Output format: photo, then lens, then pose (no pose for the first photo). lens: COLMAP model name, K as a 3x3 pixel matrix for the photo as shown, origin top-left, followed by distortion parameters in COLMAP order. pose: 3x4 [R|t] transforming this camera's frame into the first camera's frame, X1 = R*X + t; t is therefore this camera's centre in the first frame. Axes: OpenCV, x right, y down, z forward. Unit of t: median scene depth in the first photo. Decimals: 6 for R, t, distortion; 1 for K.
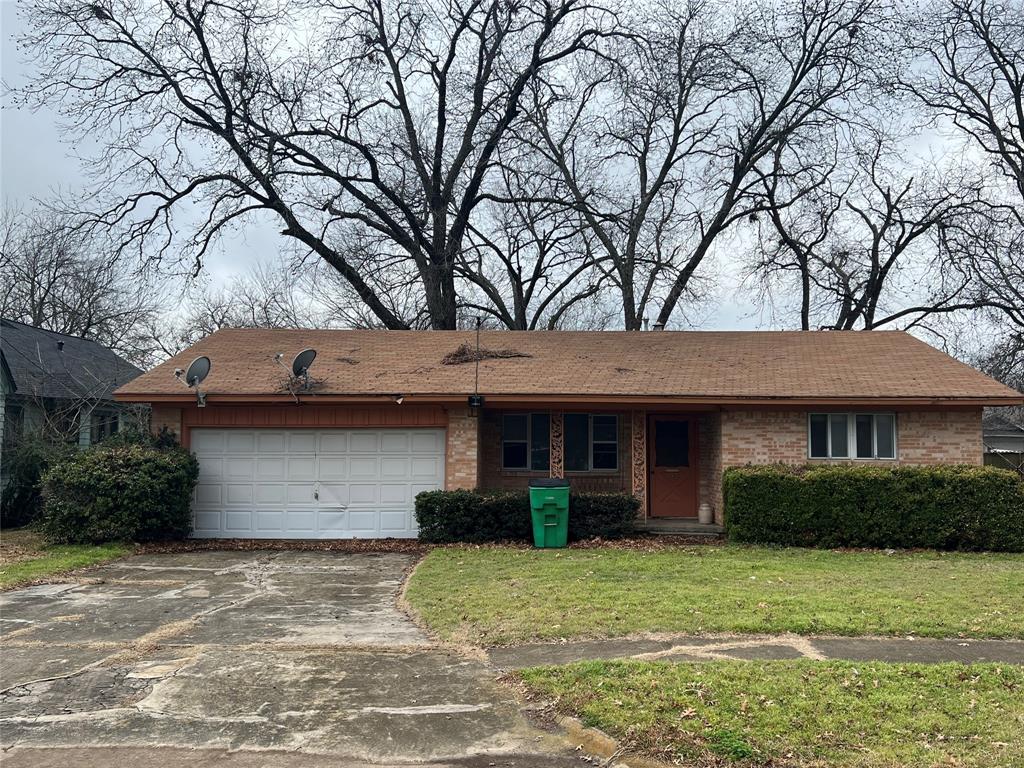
lens RADIAL K [[958.1, 0, 512.0], [0, 958.1, 384.0], [0, 0, 1]] dist [0.124486, -0.240276]
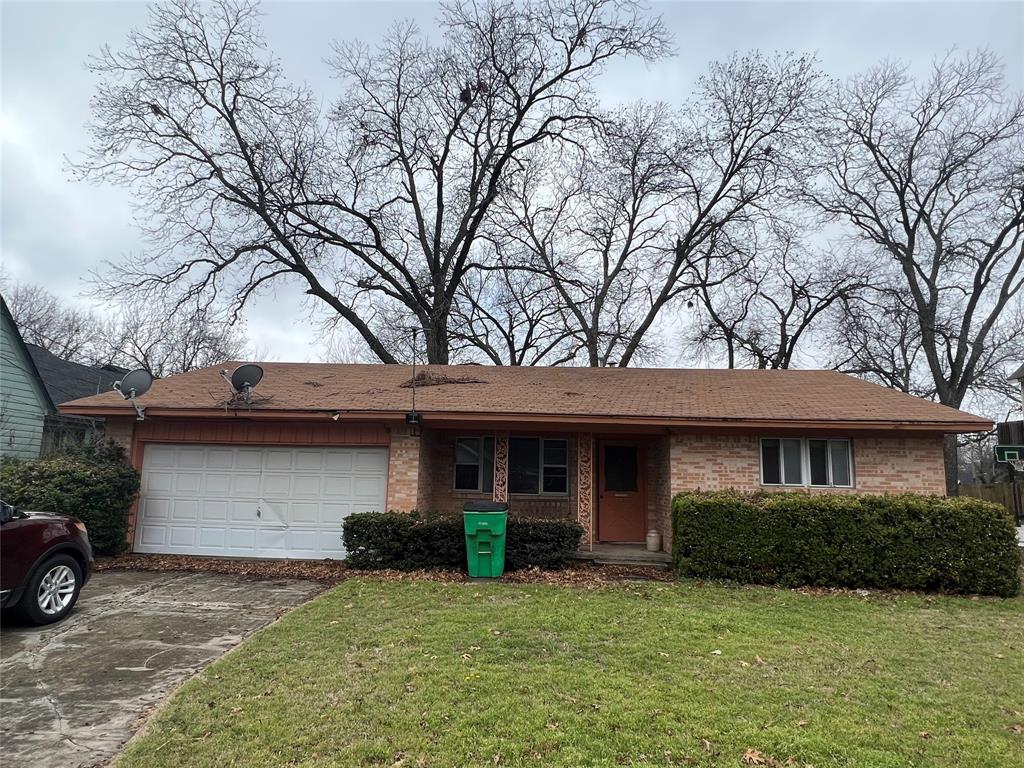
lens RADIAL K [[606.3, 0, 512.0], [0, 606.3, 384.0], [0, 0, 1]] dist [-0.000518, 0.000018]
pose [[0.999268, 0.013582, -0.035777, 0.079116], [-0.016590, 0.996229, -0.085162, 0.032061], [0.034485, 0.085693, 0.995725, 0.379843]]
